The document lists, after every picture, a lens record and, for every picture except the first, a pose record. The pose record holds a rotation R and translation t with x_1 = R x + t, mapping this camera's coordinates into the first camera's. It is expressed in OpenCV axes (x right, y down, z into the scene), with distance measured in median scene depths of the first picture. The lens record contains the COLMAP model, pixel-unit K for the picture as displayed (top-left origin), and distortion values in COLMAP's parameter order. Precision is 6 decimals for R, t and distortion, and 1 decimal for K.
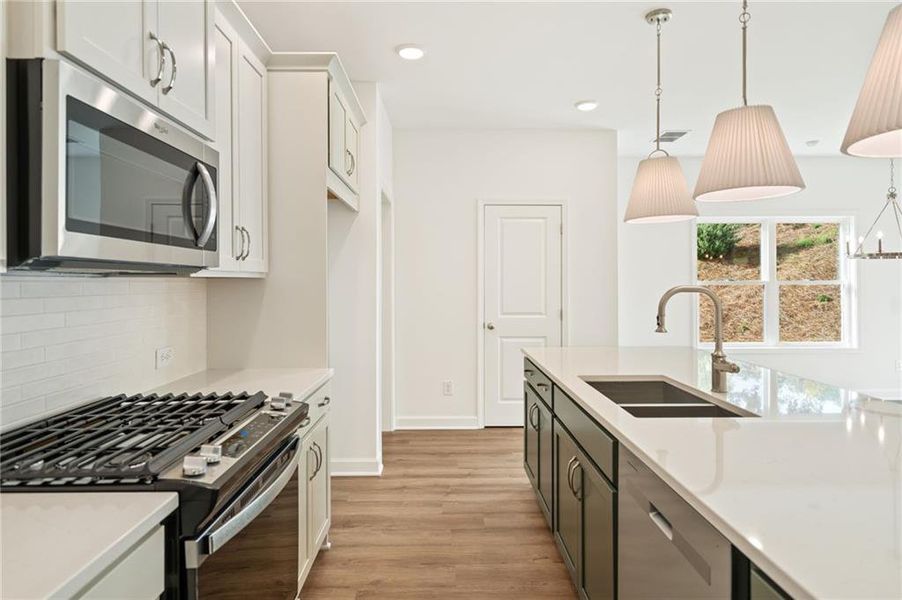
lens RADIAL K [[507.2, 0, 447.5], [0, 507.2, 282.2], [0, 0, 1]] dist [0.000851, 0.000003]
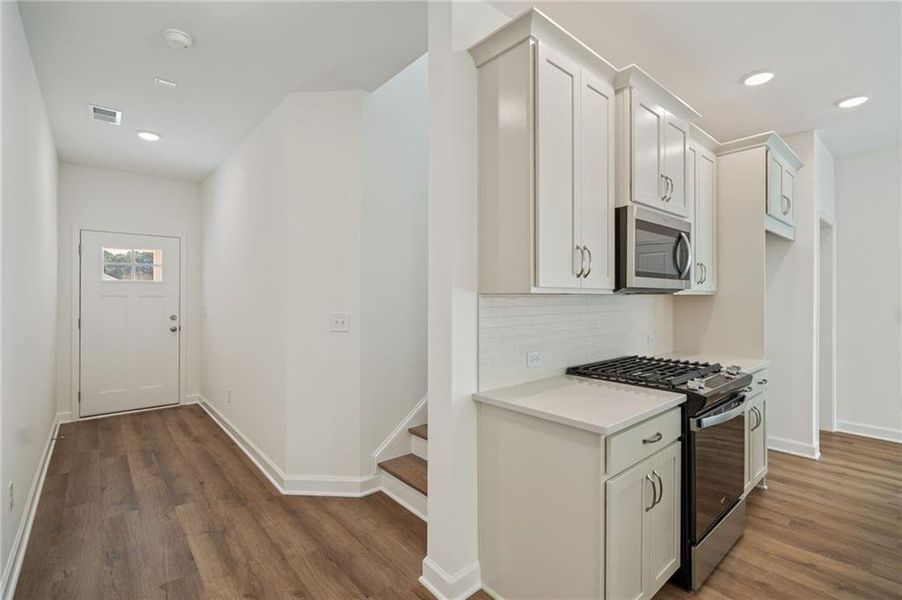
lens RADIAL K [[407.7, 0, 451.0], [0, 407.7, 300.0], [0, 0, 1]] dist [0.001003, -0.000288]
pose [[0.642445, 0.004509, -0.766318, 0.058079], [0.000652, 0.999979, 0.006430, -0.001243], [0.766331, -0.004631, 0.642429, -0.329576]]
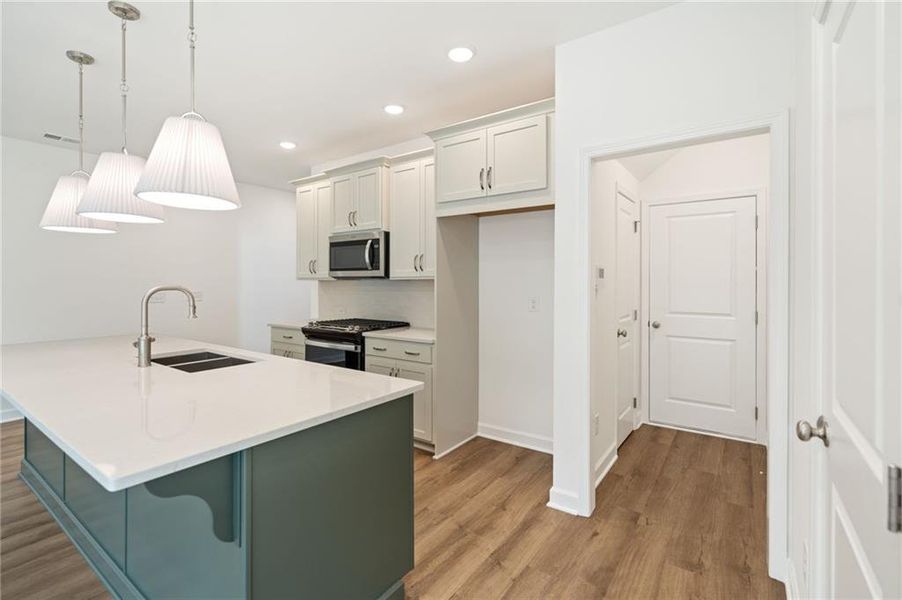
lens RADIAL K [[415.2, 0, 451.1], [0, 415.2, 283.3], [0, 0, 1]] dist [0.000027, -0.000052]
pose [[-0.587426, 0.001379, -0.809277, 0.653936], [-0.000102, 0.999998, 0.001778, -0.002188], [0.809278, 0.001127, -0.587425, 1.559746]]
